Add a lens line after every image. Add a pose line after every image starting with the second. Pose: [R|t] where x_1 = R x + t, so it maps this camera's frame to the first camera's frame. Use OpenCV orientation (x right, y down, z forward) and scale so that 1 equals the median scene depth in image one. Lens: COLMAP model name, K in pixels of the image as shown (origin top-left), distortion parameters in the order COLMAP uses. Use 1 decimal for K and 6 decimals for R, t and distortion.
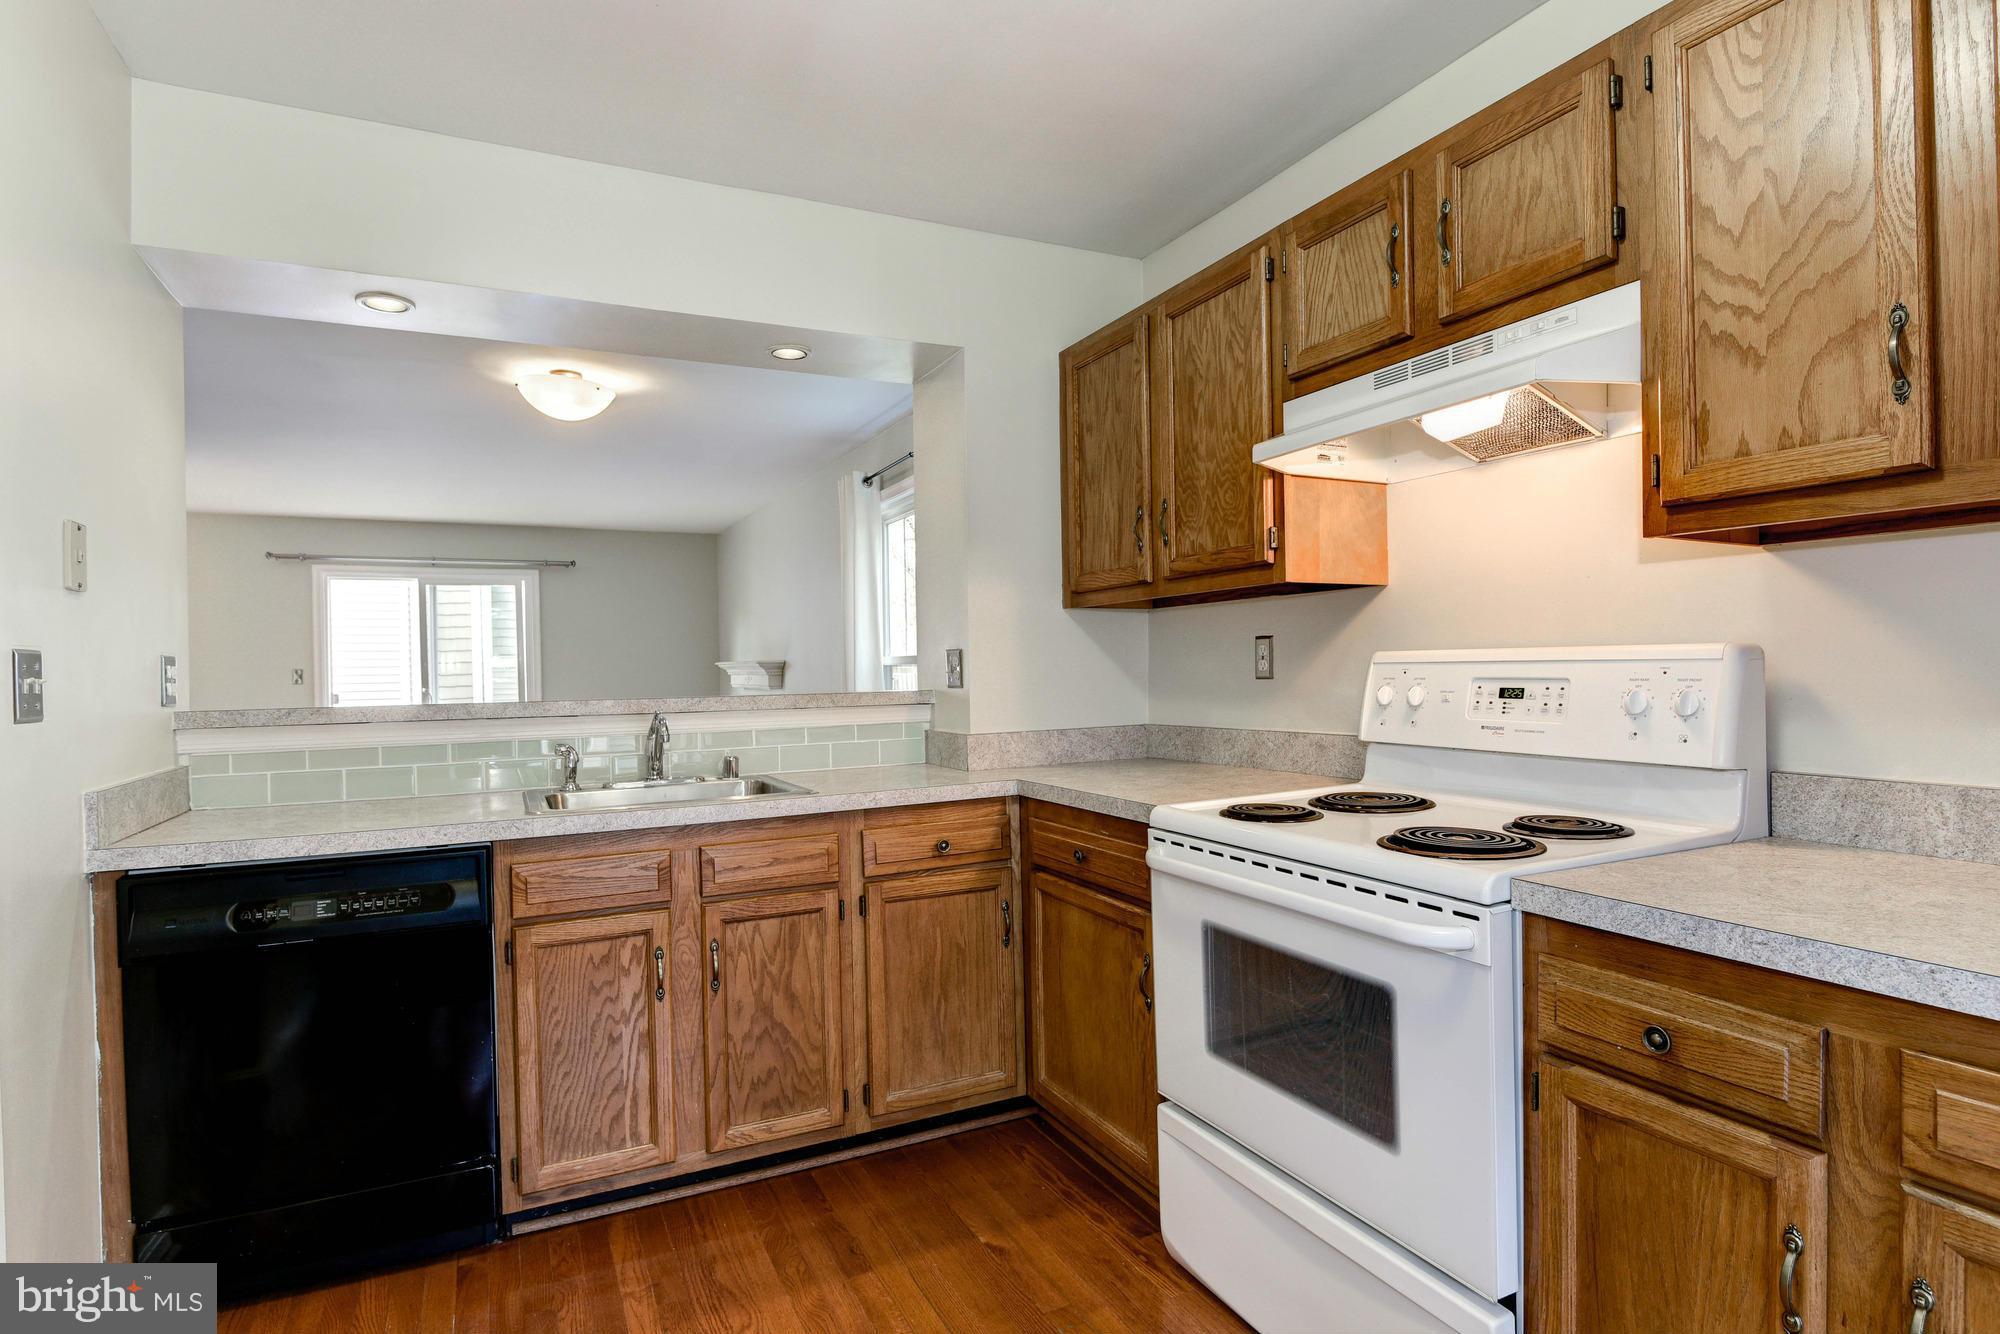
lens RADIAL K [[1030.5, 0, 1006.6], [0, 1030.5, 669.5], [0, 0, 1]] dist [-0.021129, -0.001295]
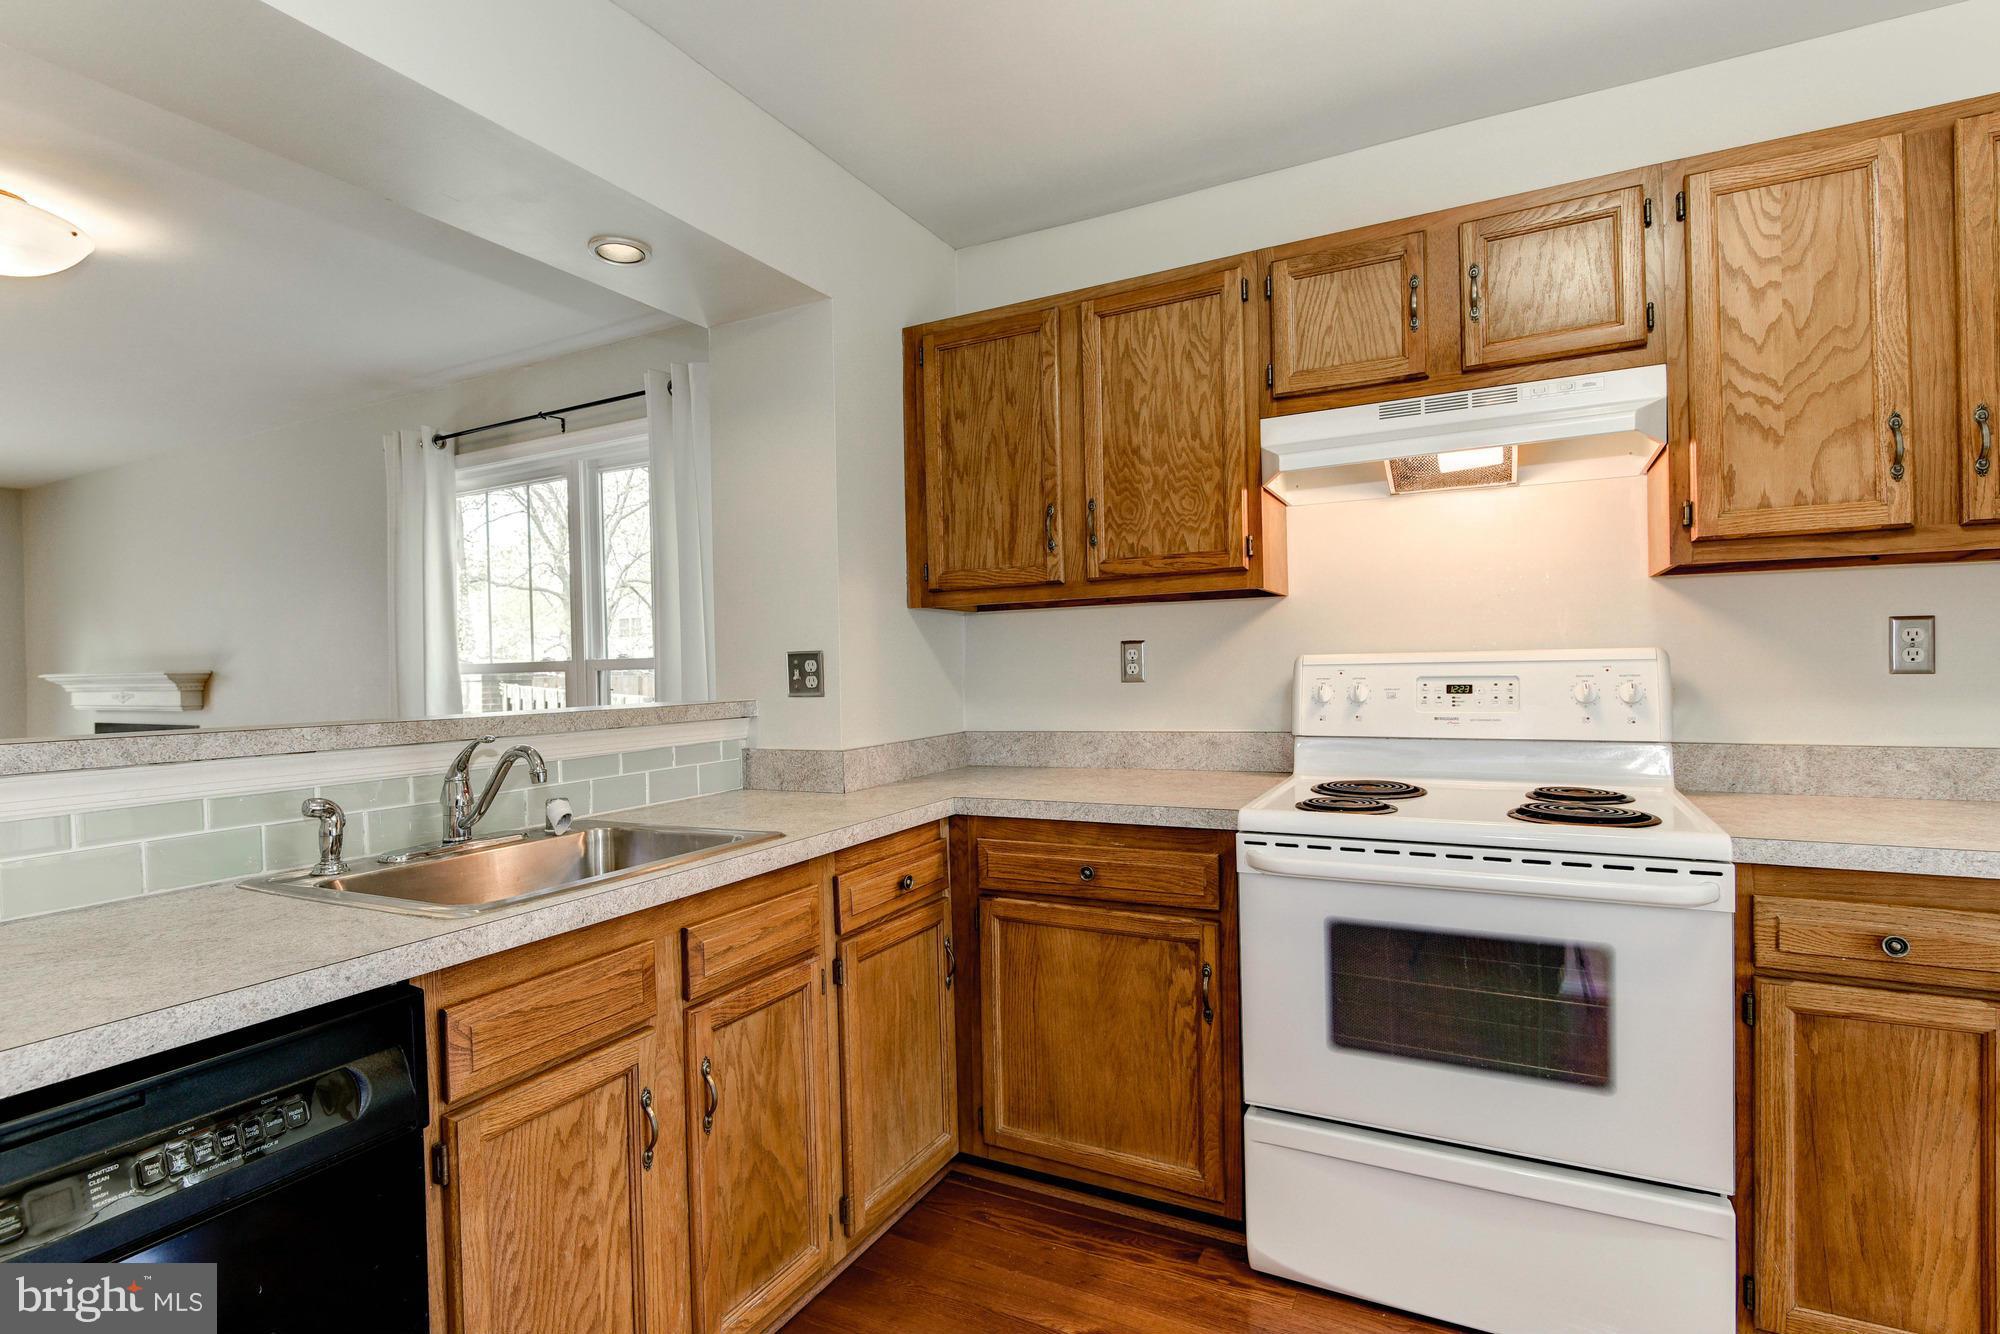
lens RADIAL K [[966.0, 0, 1000.0], [0, 966.0, 667.0], [0, 0, 1]] dist [-0.008473, -0.000414]
pose [[0.806377, -0.000043, 0.591402, -0.532266], [0.008536, 0.999897, -0.011567, 0.005146], [-0.591340, 0.014376, 0.806294, 0.359071]]
